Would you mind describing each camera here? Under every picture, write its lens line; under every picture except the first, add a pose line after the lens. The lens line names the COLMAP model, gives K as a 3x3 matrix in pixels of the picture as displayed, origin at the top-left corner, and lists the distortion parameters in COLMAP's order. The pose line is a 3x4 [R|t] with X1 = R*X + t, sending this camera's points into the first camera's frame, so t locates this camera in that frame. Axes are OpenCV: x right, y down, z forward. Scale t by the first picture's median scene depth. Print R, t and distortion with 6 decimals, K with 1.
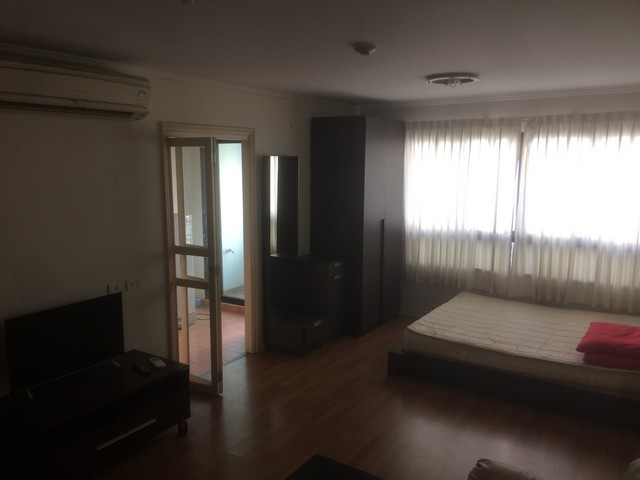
lens RADIAL K [[535.2, 0, 319.3], [0, 535.2, 238.5], [0, 0, 1]] dist [0.048412, -0.016041]
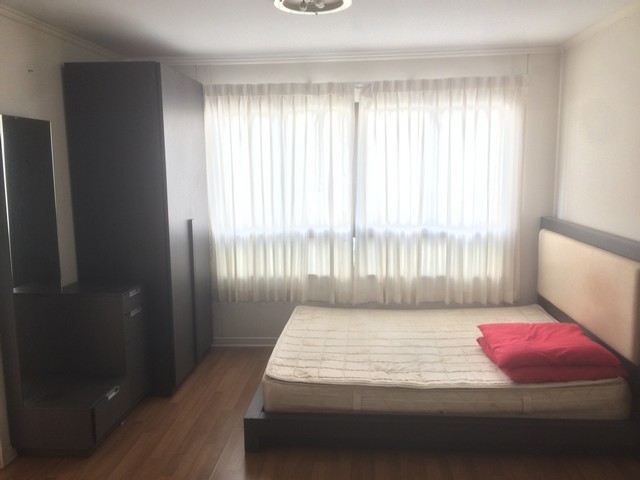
lens RADIAL K [[535.2, 0, 322.1], [0, 535.2, 246.0], [0, 0, 1]] dist [0.048412, -0.016041]
pose [[0.876882, -0.085318, 0.473074, -0.069066], [0.084656, 0.996151, 0.022737, -0.003517], [-0.473193, 0.020111, 0.880729, 0.320975]]
